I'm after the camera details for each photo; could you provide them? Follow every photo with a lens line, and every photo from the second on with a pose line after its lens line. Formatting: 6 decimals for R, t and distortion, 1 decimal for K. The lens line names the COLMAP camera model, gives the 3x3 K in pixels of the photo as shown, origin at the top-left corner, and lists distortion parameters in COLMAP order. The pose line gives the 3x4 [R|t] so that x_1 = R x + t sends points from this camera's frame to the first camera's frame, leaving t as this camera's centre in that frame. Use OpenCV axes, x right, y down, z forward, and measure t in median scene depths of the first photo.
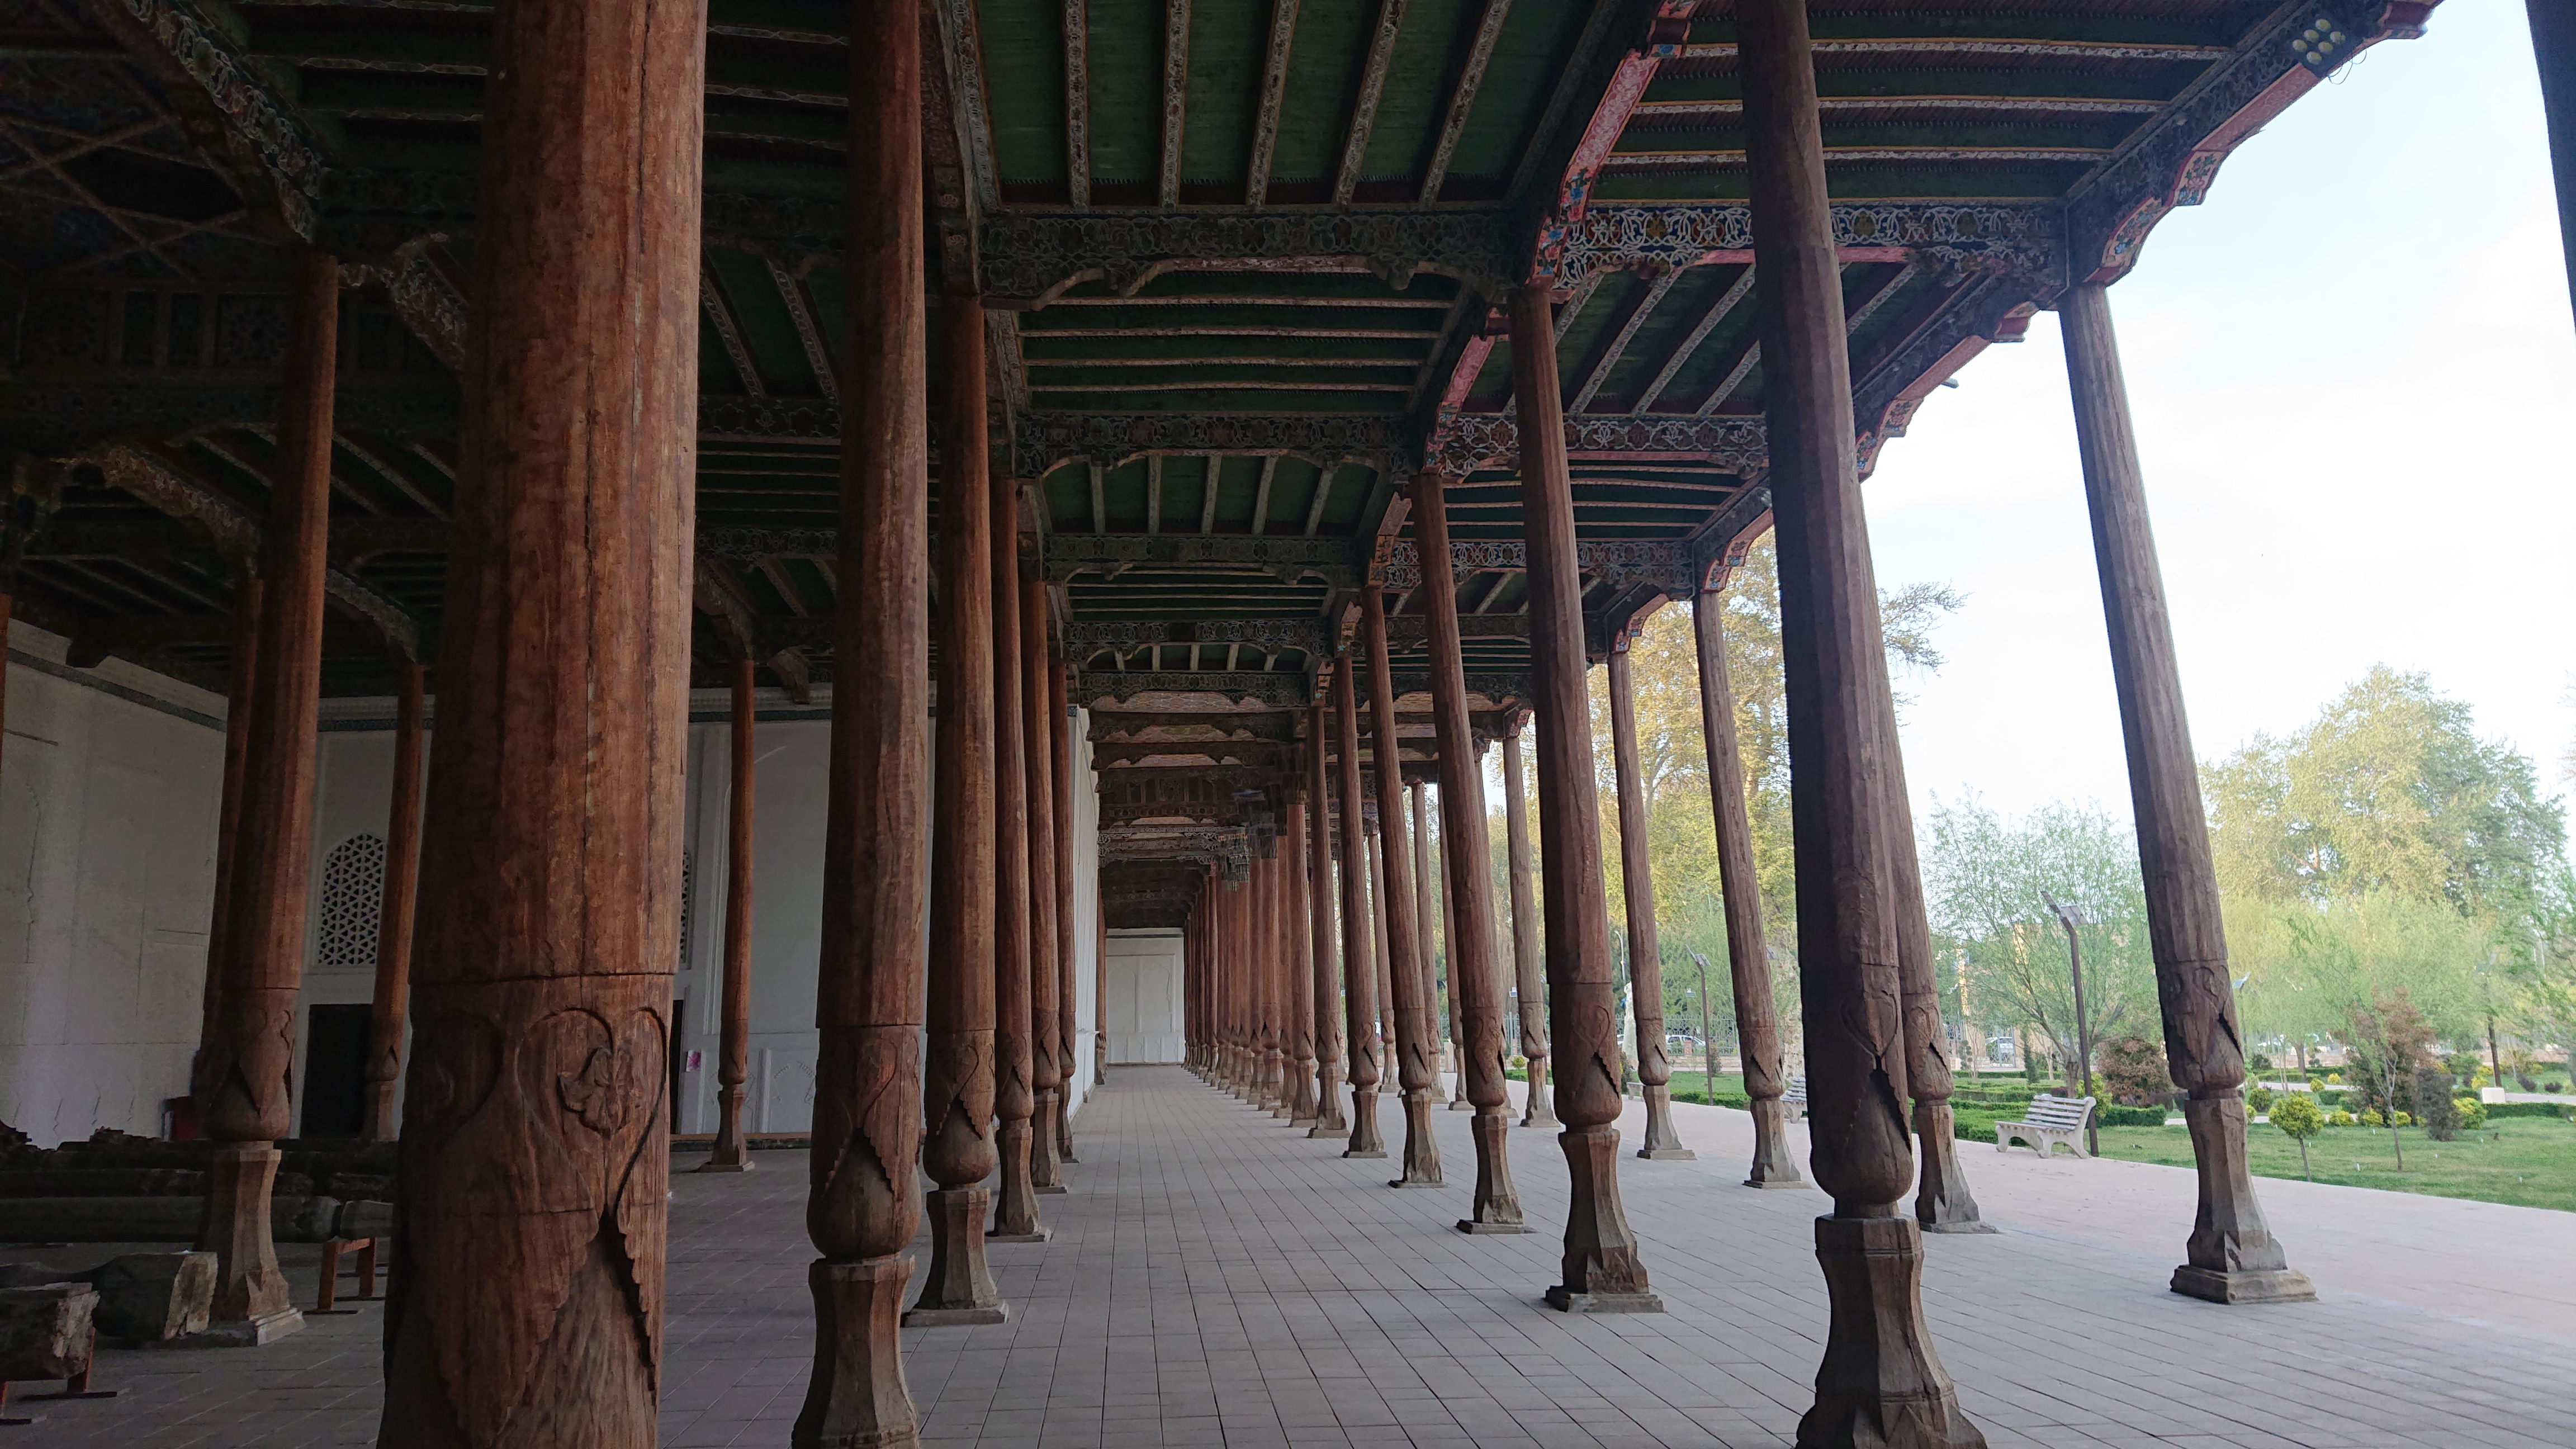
lens RADIAL K [[1702.9, 0, 1286.6], [0, 1702.9, 724.8], [0, 0, 1]] dist [0.213156, -0.322035]
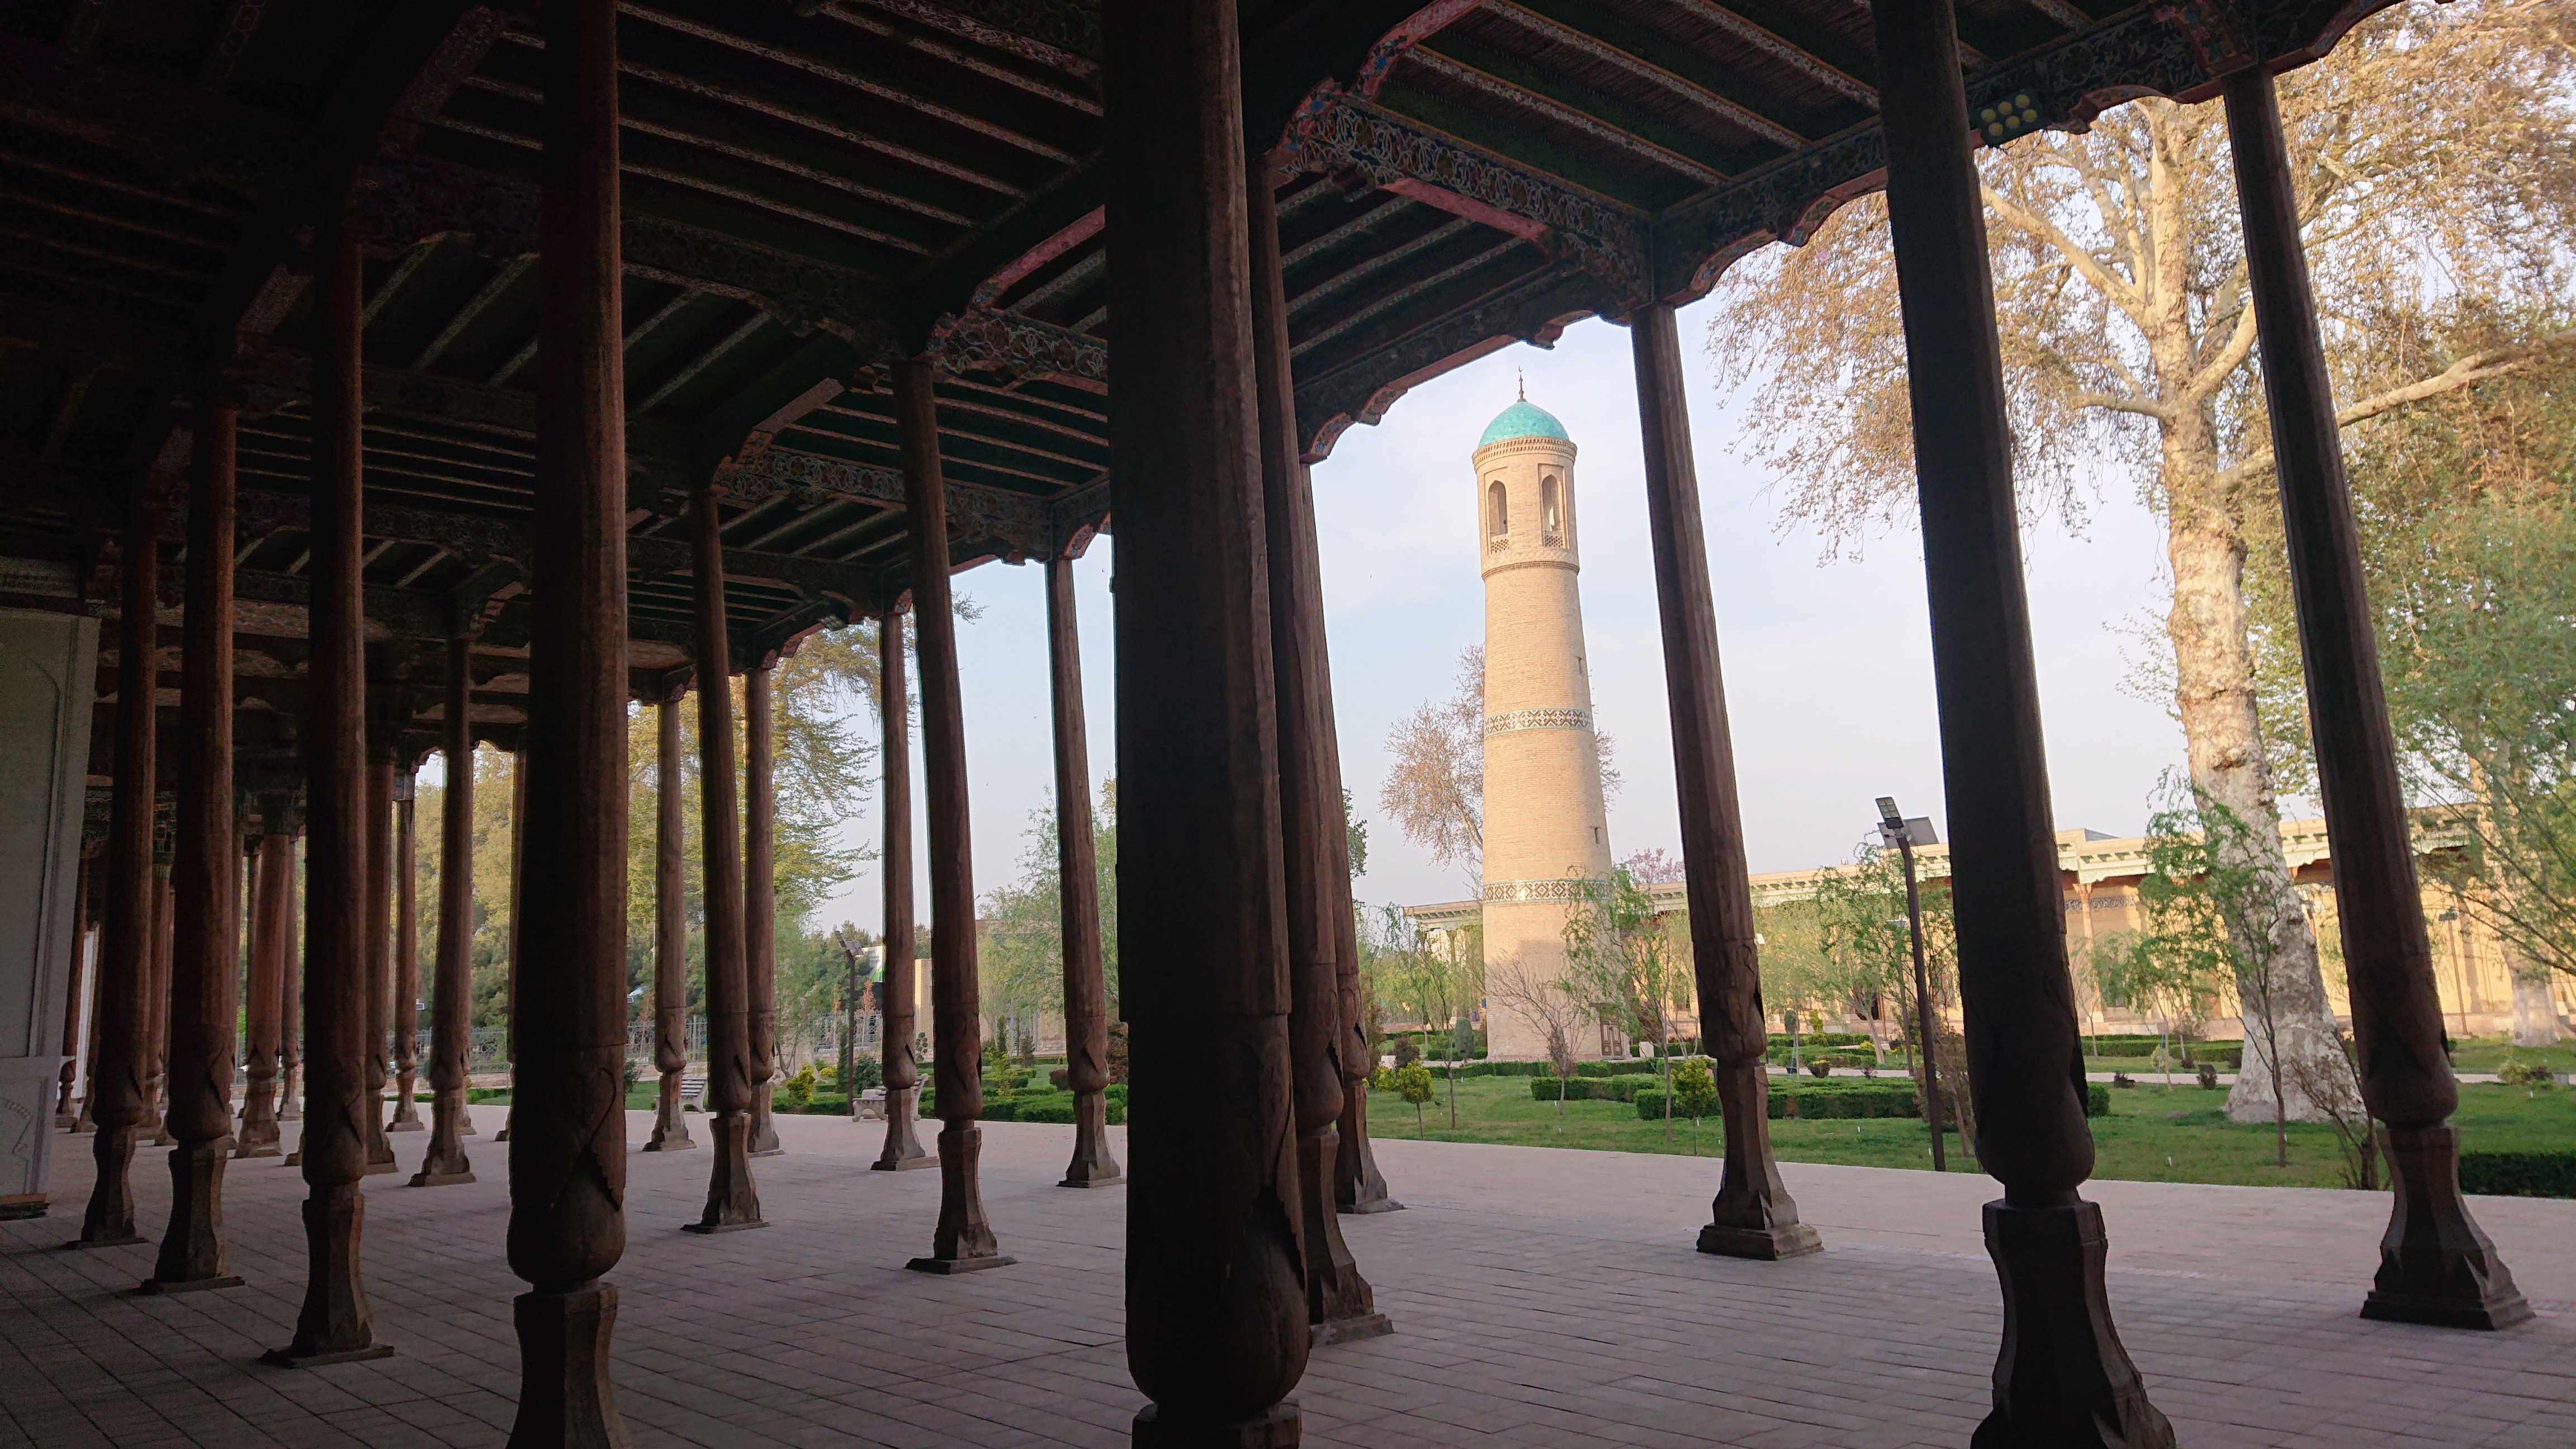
lens RADIAL K [[1702.9, 0, 1286.6], [0, 1702.9, 724.8], [0, 0, 1]] dist [0.213156, -0.322035]
pose [[0.815905, 0.075611, 0.573220, -0.312077], [-0.075170, 0.996870, -0.024498, 0.045933], [-0.573278, -0.023101, 0.819035, 0.269748]]
